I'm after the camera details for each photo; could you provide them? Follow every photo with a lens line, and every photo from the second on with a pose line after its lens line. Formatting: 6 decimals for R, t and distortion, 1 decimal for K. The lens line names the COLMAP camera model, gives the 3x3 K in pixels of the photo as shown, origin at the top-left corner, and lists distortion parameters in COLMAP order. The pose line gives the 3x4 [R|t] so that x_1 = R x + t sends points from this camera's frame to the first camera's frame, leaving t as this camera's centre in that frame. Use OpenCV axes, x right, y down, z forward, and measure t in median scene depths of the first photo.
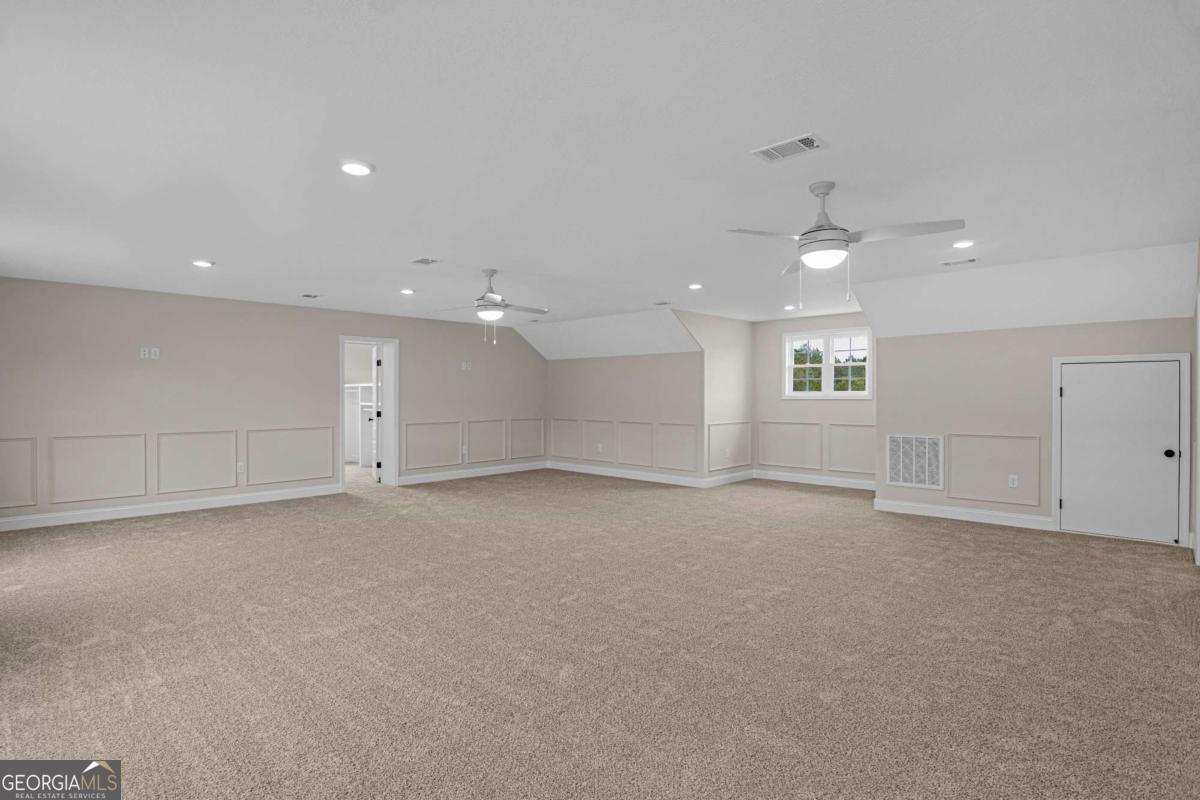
lens RADIAL K [[597.8, 0, 601.3], [0, 597.8, 395.3], [0, 0, 1]] dist [-0.000689, -0.000129]
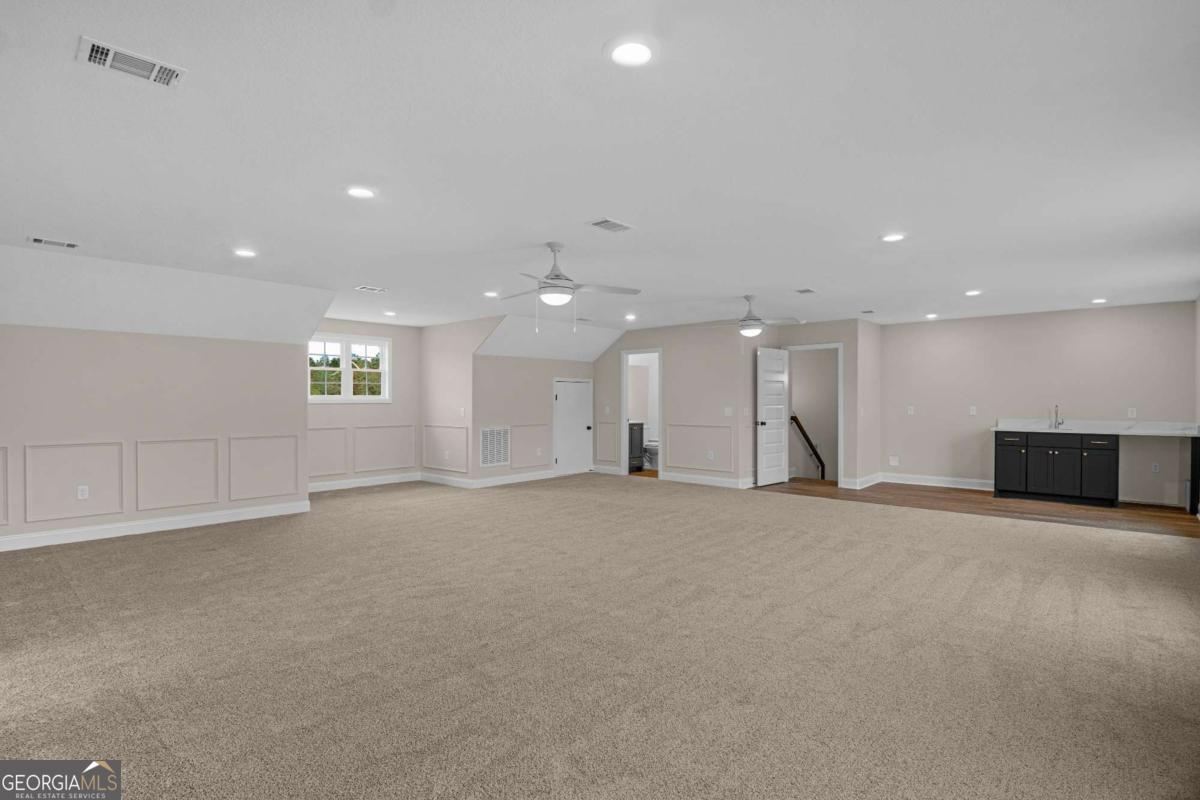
lens RADIAL K [[559.6, 0, 601.7], [0, 559.6, 405.2], [0, 0, 1]] dist [0.001316, 0.000045]
pose [[0.005519, -0.008936, 0.999945, -0.596237], [0.002527, 0.999957, 0.008923, 0.002751], [-0.999982, 0.002477, 0.005542, 0.588725]]
